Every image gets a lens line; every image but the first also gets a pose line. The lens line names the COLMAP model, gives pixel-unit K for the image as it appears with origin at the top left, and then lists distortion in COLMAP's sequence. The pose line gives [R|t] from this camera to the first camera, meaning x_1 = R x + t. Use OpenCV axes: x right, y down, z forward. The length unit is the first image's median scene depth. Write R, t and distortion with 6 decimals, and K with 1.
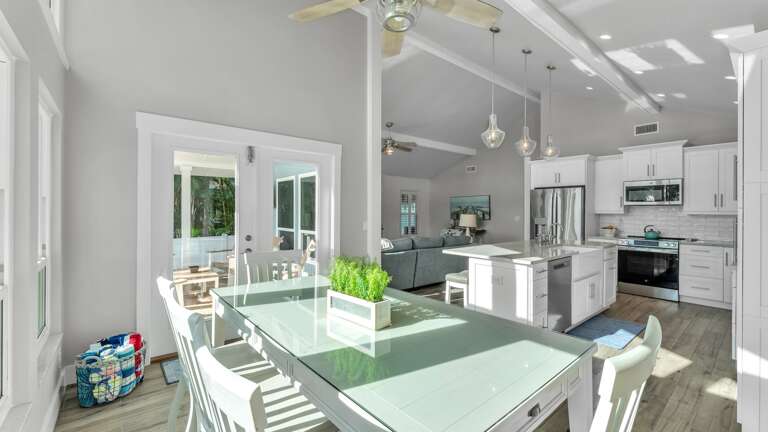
lens RADIAL K [[317.7, 0, 381.0], [0, 317.7, 209.8], [0, 0, 1]] dist [-0.000388, 0.000015]
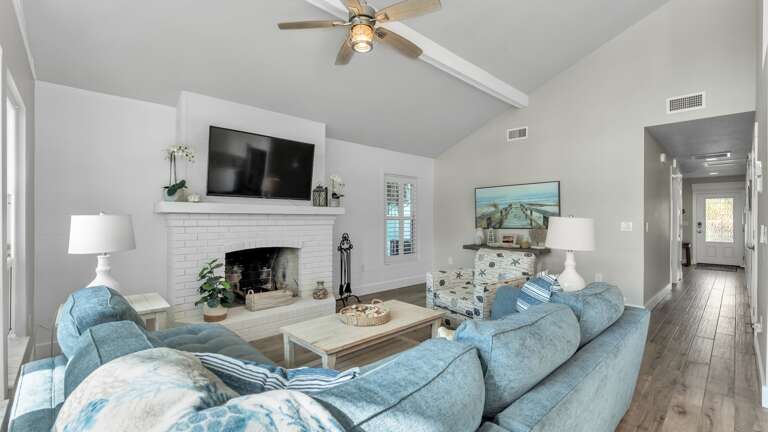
lens RADIAL K [[317.7, 0, 381.0], [0, 317.7, 209.8], [0, 0, 1]] dist [-0.000388, 0.000015]
pose [[0.998119, 0.003418, 0.061204, 0.038076], [-0.002381, 0.999853, -0.017000, 0.015671], [-0.061253, 0.016823, 0.997980, 0.822723]]
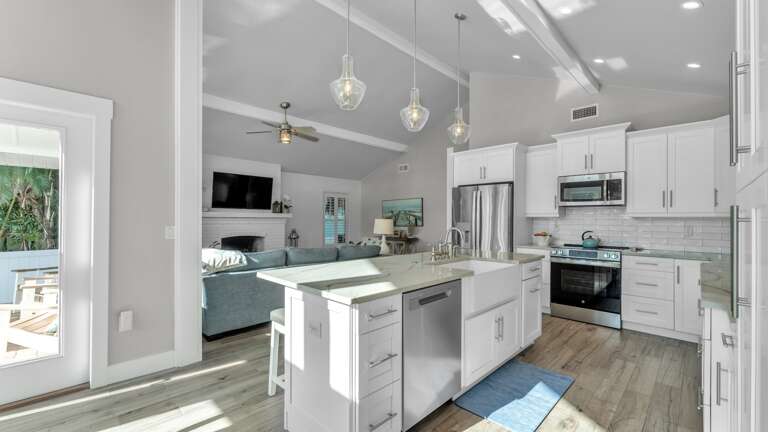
lens RADIAL K [[309.8, 0, 385.9], [0, 309.8, 216.9], [0, 0, 1]] dist [-0.001832, -0.000509]
pose [[0.995504, 0.001491, 0.094706, 0.265119], [-0.000966, 0.999984, -0.005588, 0.017957], [-0.094713, 0.005471, 0.995490, 0.271780]]
